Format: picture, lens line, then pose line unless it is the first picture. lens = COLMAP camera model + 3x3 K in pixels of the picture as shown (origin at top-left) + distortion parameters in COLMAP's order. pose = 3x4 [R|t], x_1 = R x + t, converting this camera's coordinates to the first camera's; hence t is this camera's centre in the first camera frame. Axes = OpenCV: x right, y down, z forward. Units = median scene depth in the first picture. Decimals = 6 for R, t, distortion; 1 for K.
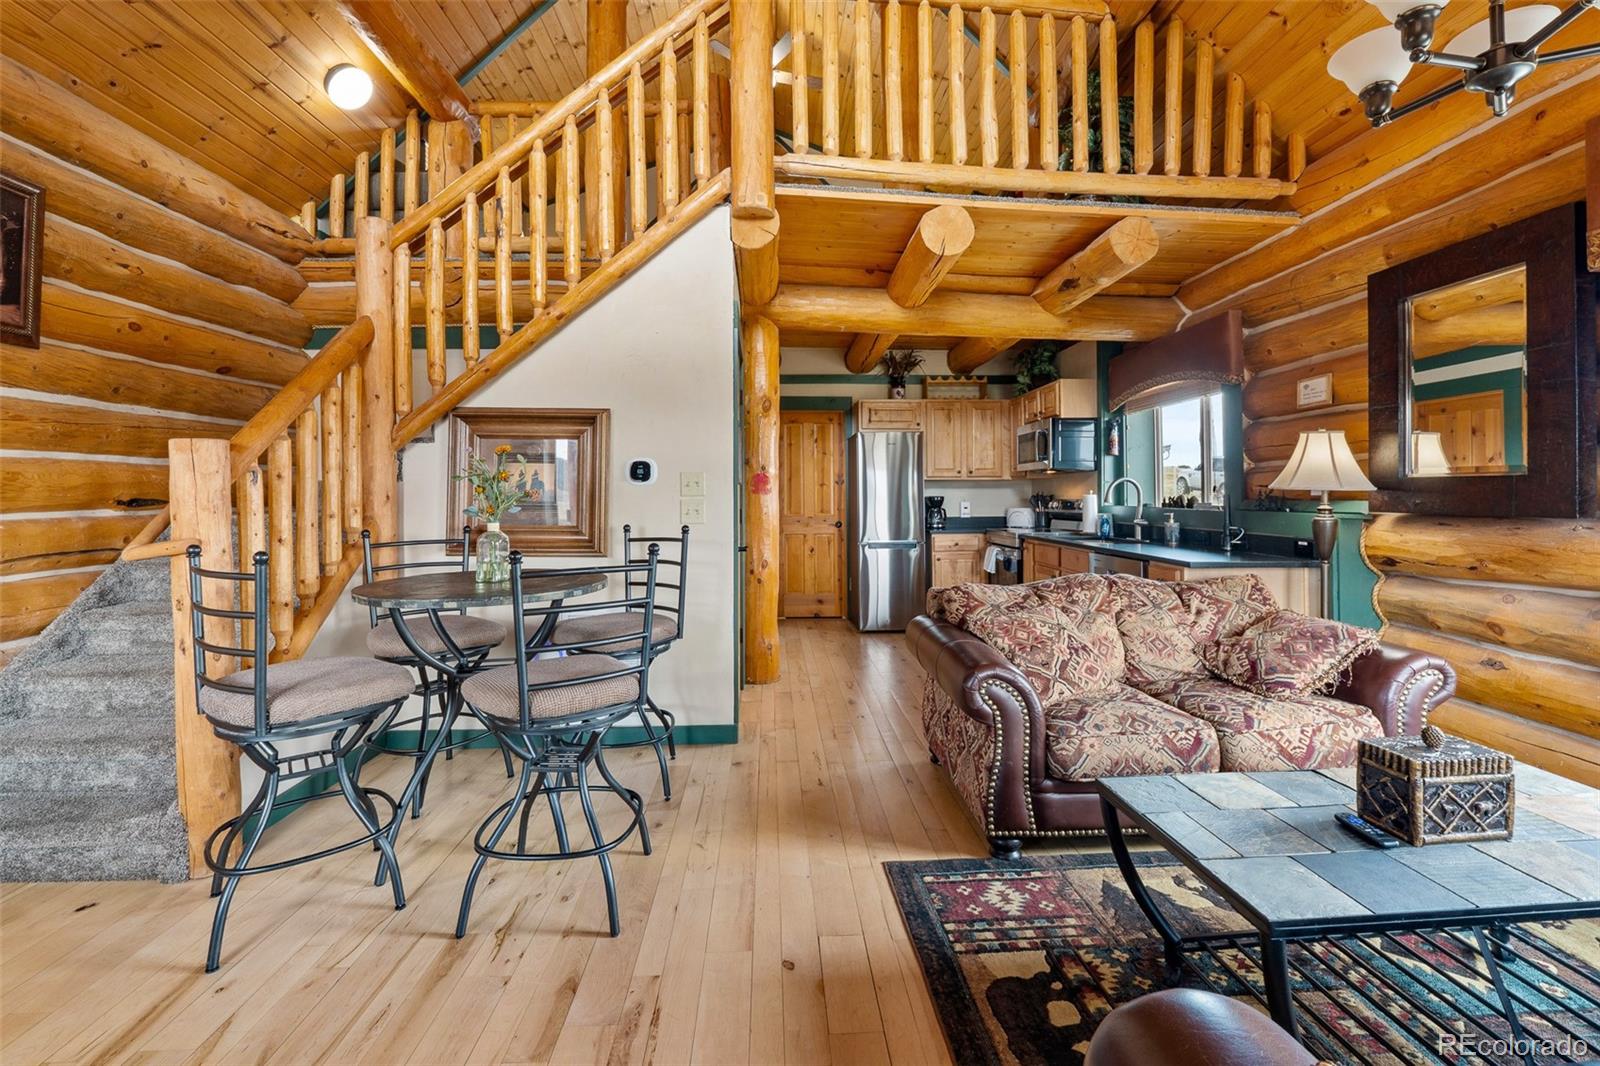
lens RADIAL K [[685.9, 0, 794.2], [0, 685.9, 480.4], [0, 0, 1]] dist [-0.012124, -0.000144]
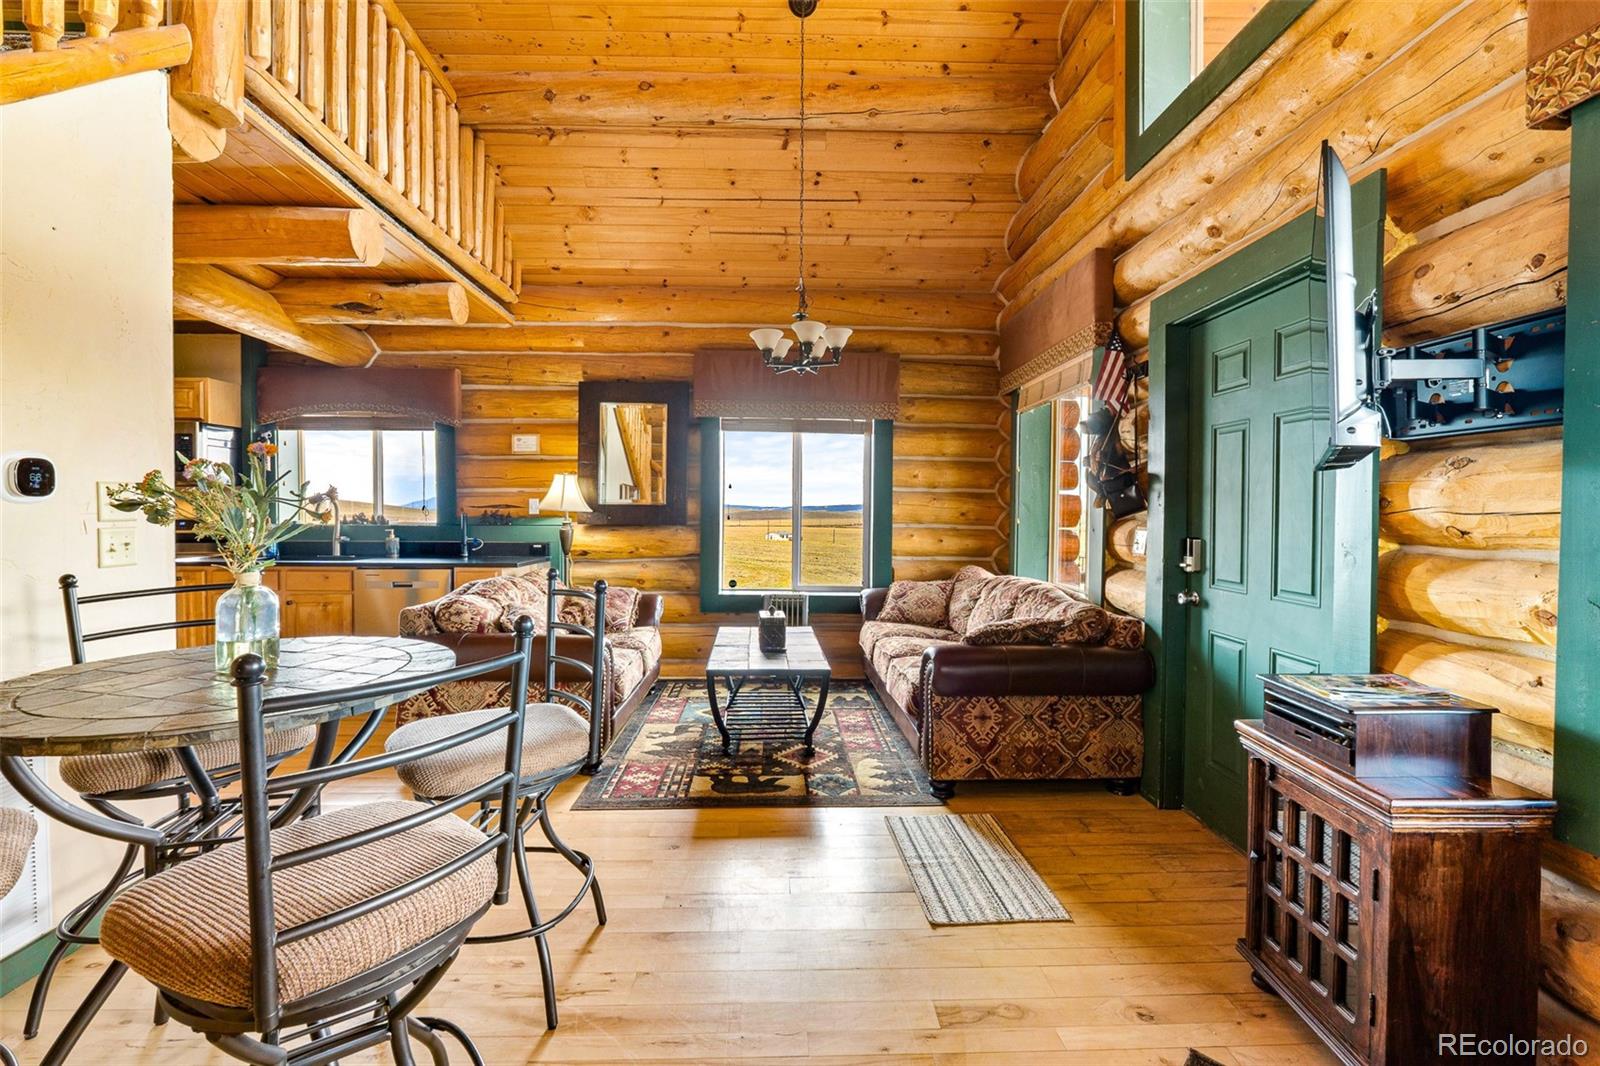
lens RADIAL K [[703.8, 0, 810.7], [0, 703.8, 518.1], [0, 0, 1]] dist [-0.009023, -0.000297]
pose [[-0.002227, -0.011230, 0.999934, -0.747726], [-0.026163, 0.999595, 0.011168, -0.002981], [-0.999655, -0.026137, -0.002520, 0.371204]]
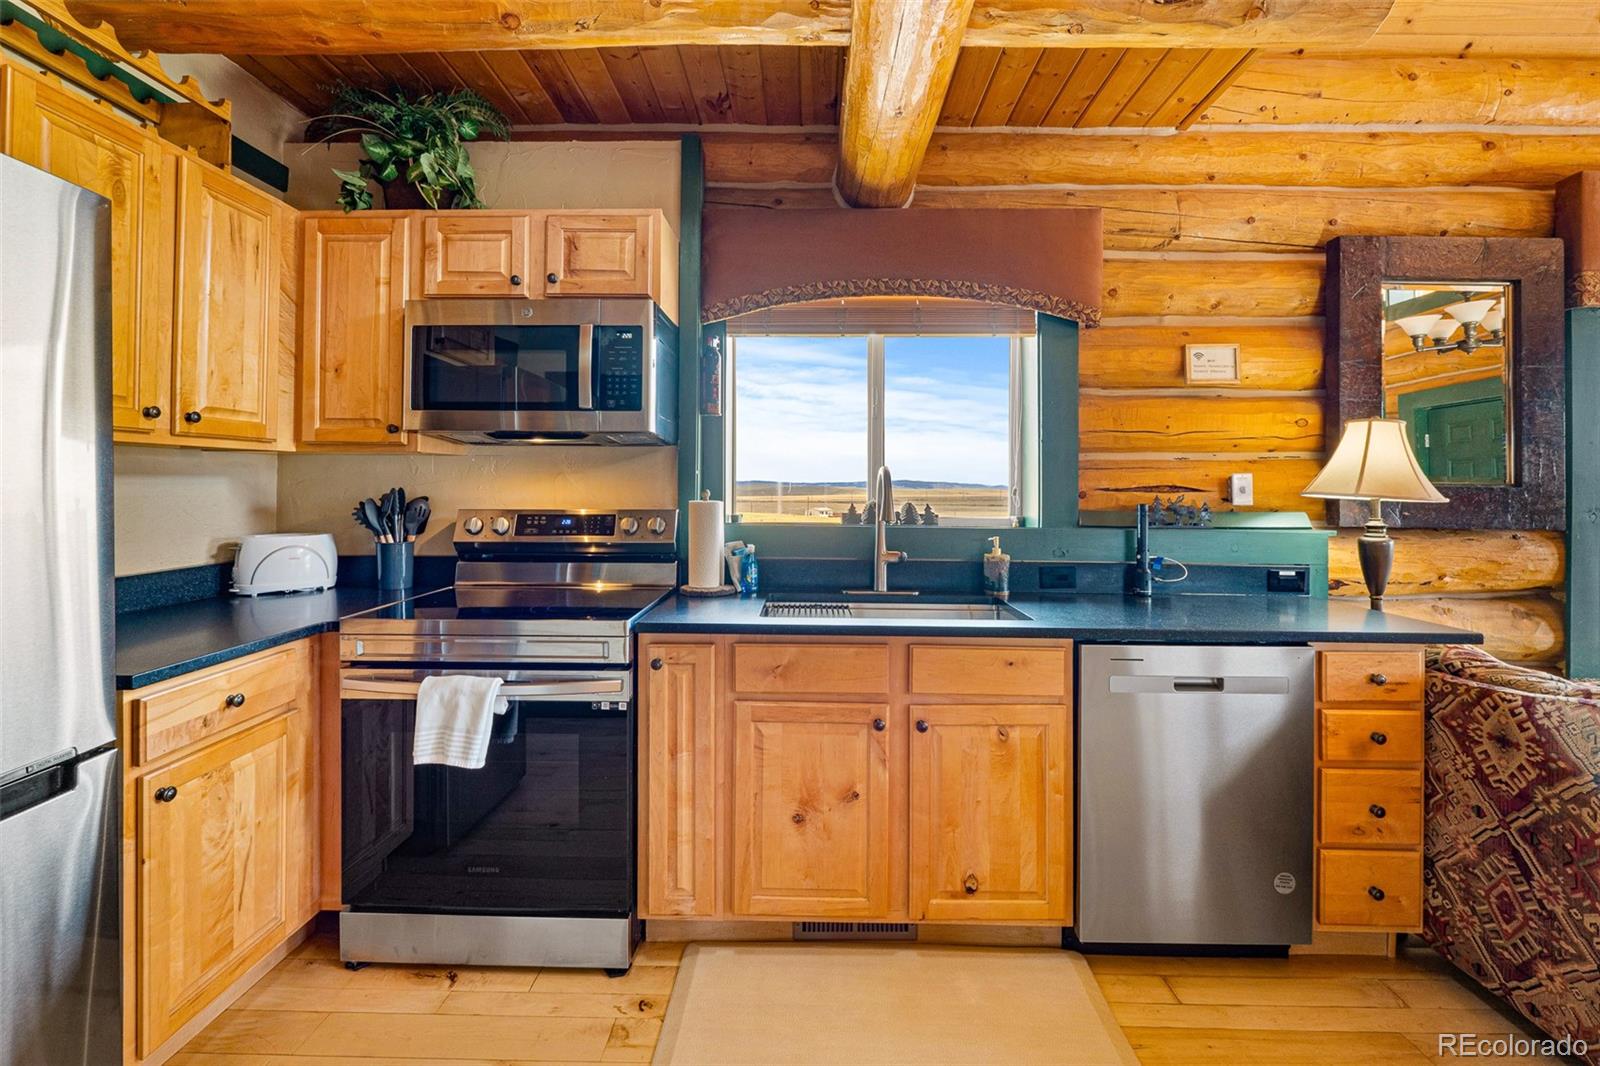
lens RADIAL K [[693.5, 0, 818.0], [0, 693.5, 479.4], [0, 0, 1]] dist [-0.005910, -0.000071]
pose [[0.051875, 0.008952, 0.998613, -0.006943], [-0.031174, 0.999487, -0.007340, 0.012806], [-0.998167, -0.030750, 0.052127, 1.348725]]
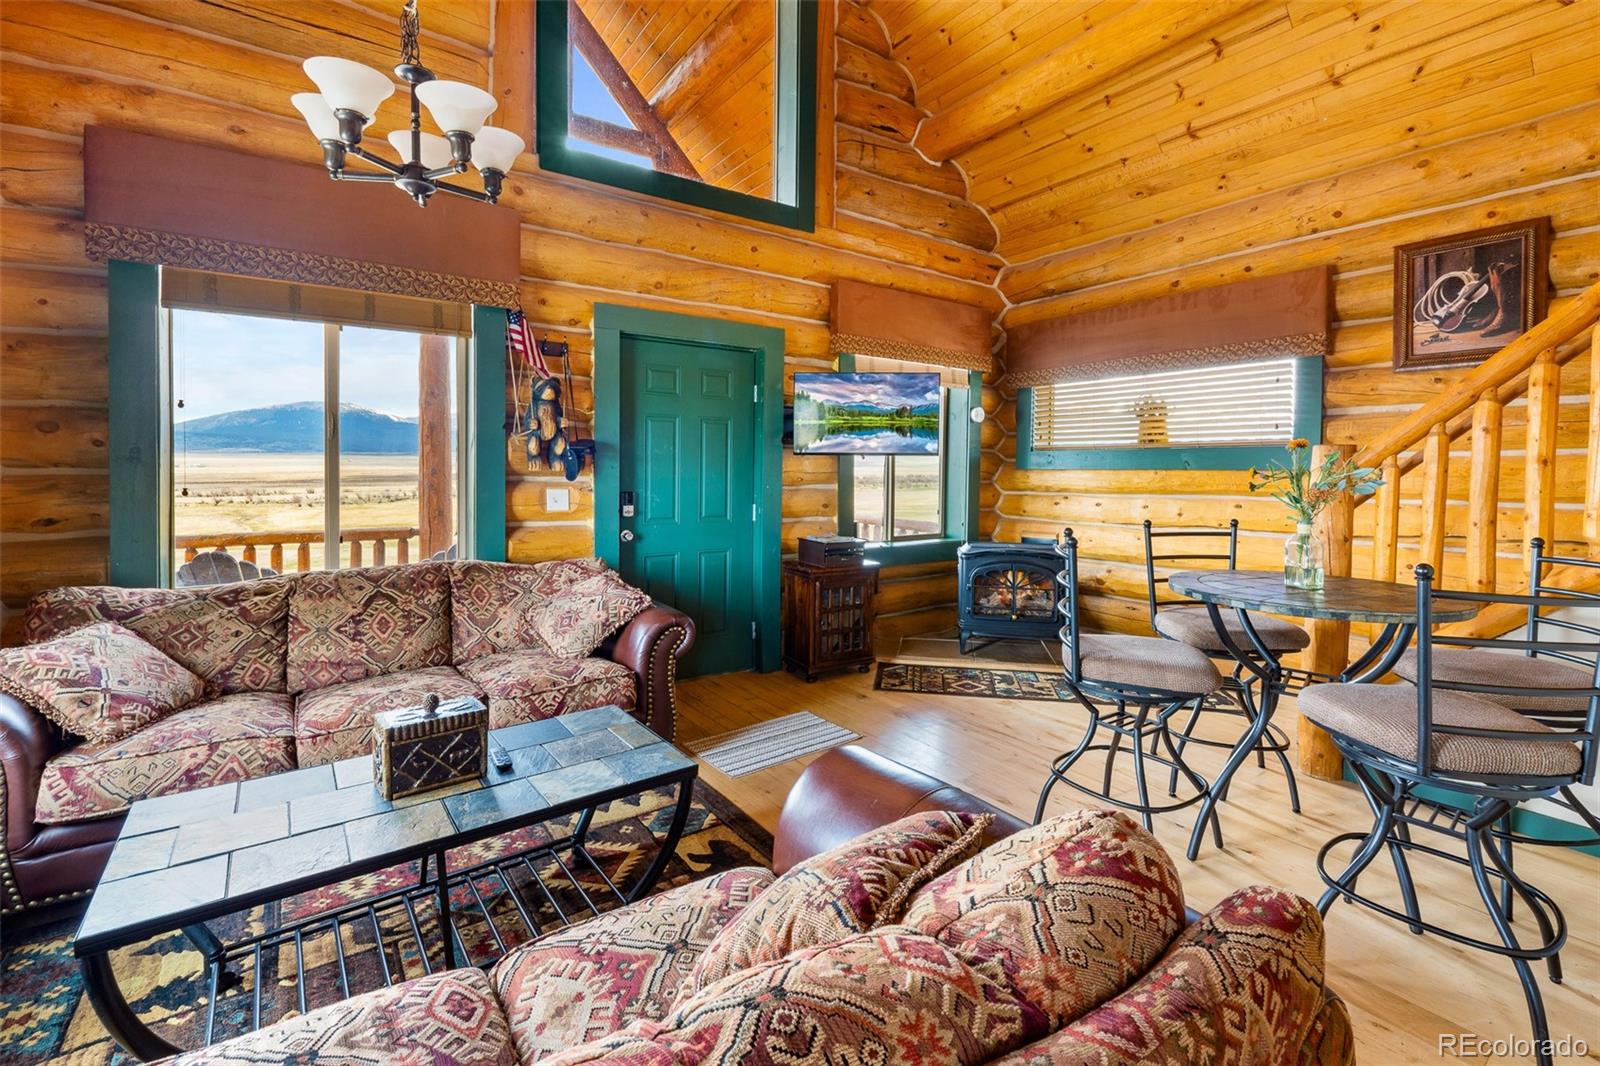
lens RADIAL K [[687.2, 0, 798.7], [0, 687.2, 464.8], [0, 0, 1]] dist [-0.007353, -0.000035]
pose [[-0.839007, -0.003661, -0.544109, 0.453250], [0.007239, 0.999814, -0.017889, -0.003680], [0.544073, -0.018948, -0.838824, 1.009853]]
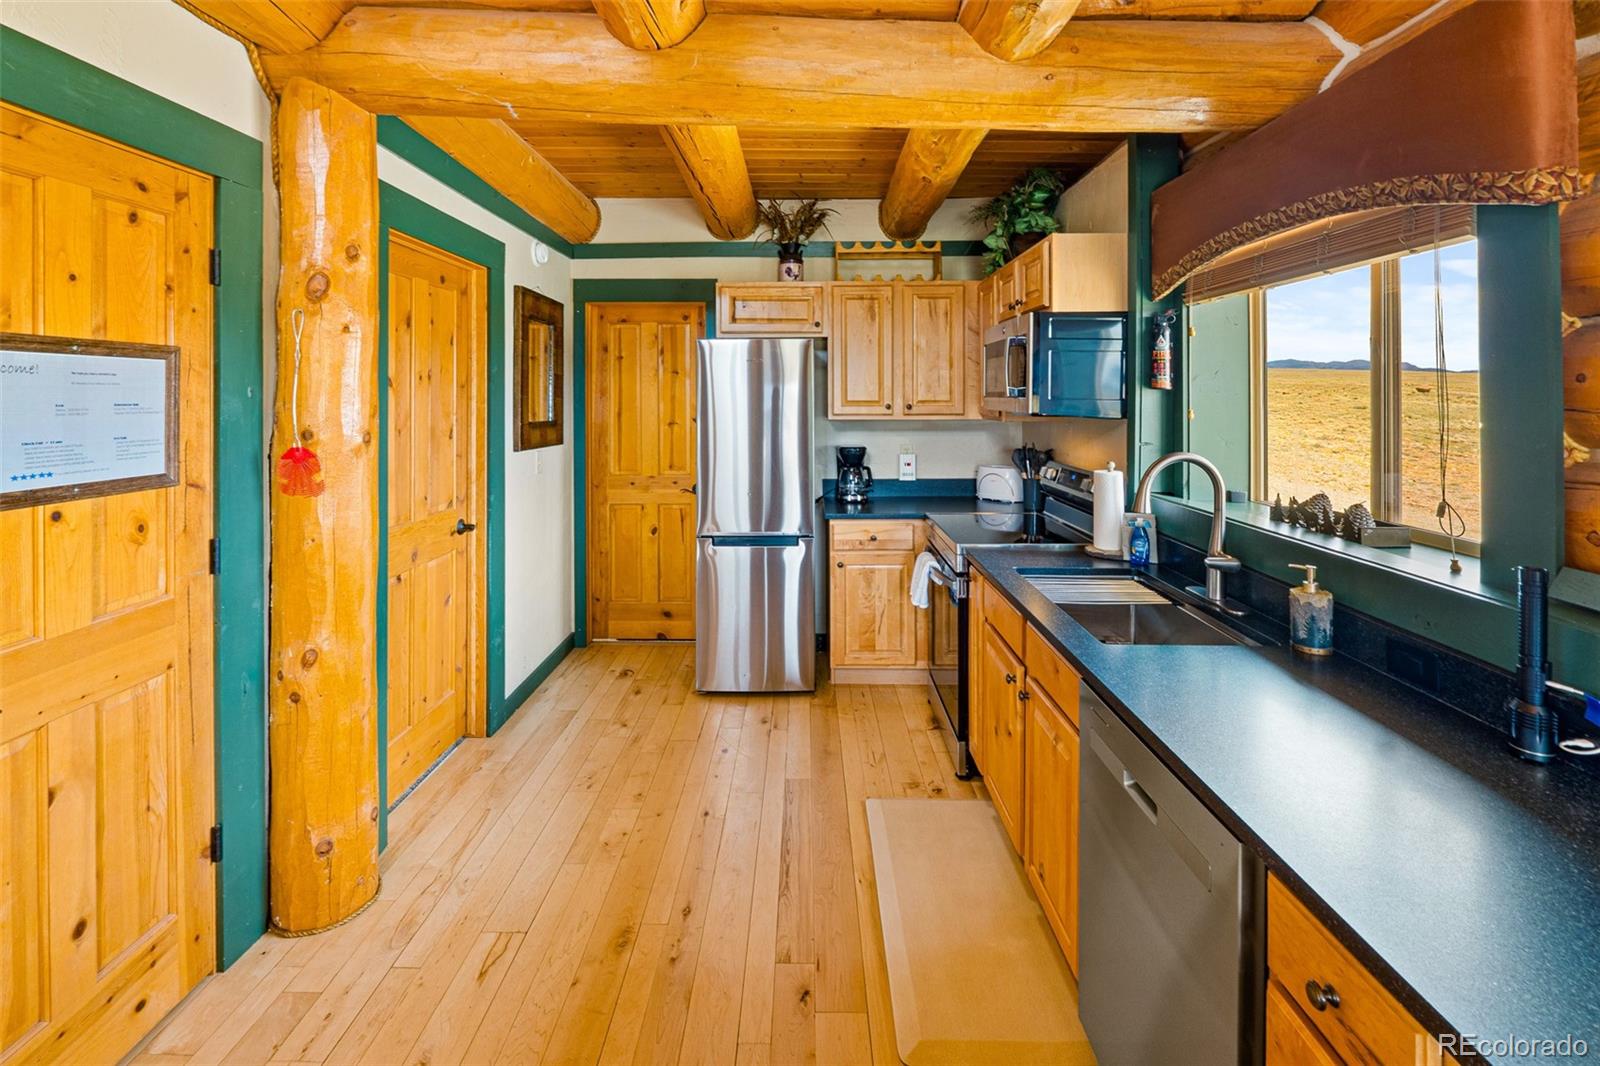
lens RADIAL K [[714.1, 0, 782.7], [0, 714.1, 391.6], [0, 0, 1]] dist [-0.007688, -0.000182]
pose [[0.997835, 0.002032, -0.065739, 0.349576], [-0.000744, 0.999808, 0.019597, -0.066945], [0.065766, -0.019506, 0.997644, 0.718673]]
